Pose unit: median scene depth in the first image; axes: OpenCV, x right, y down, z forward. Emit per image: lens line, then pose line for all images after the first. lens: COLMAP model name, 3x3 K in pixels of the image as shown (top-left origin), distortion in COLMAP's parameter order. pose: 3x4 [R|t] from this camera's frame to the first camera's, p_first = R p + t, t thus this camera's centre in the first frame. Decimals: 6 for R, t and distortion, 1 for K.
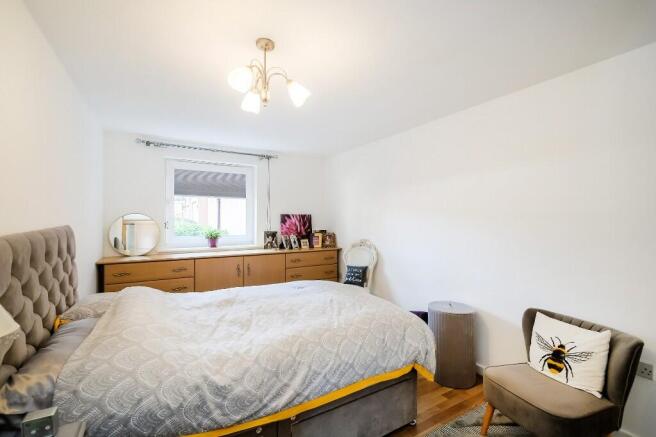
lens RADIAL K [[290.2, 0, 327.4], [0, 290.2, 217.7], [0, 0, 1]] dist [0.002729, -0.001075]
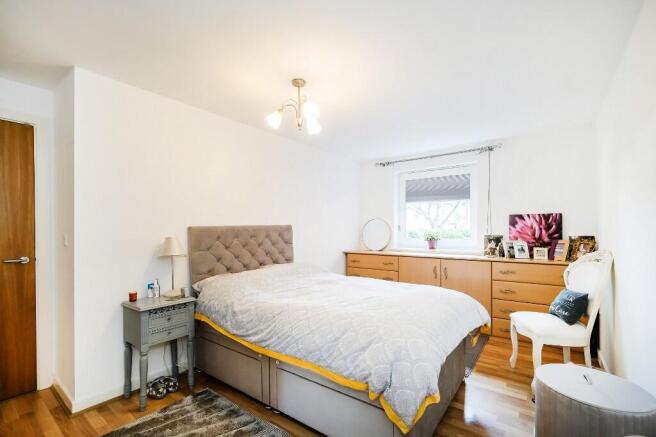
lens RADIAL K [[290.2, 0, 327.8], [0, 290.2, 224.9], [0, 0, 1]] dist [0.002729, -0.001075]
pose [[0.385861, -0.015958, -0.922419, 0.429684], [0.006787, 0.999872, -0.014459, 0.027415], [0.922532, -0.000681, 0.385920, 0.247890]]
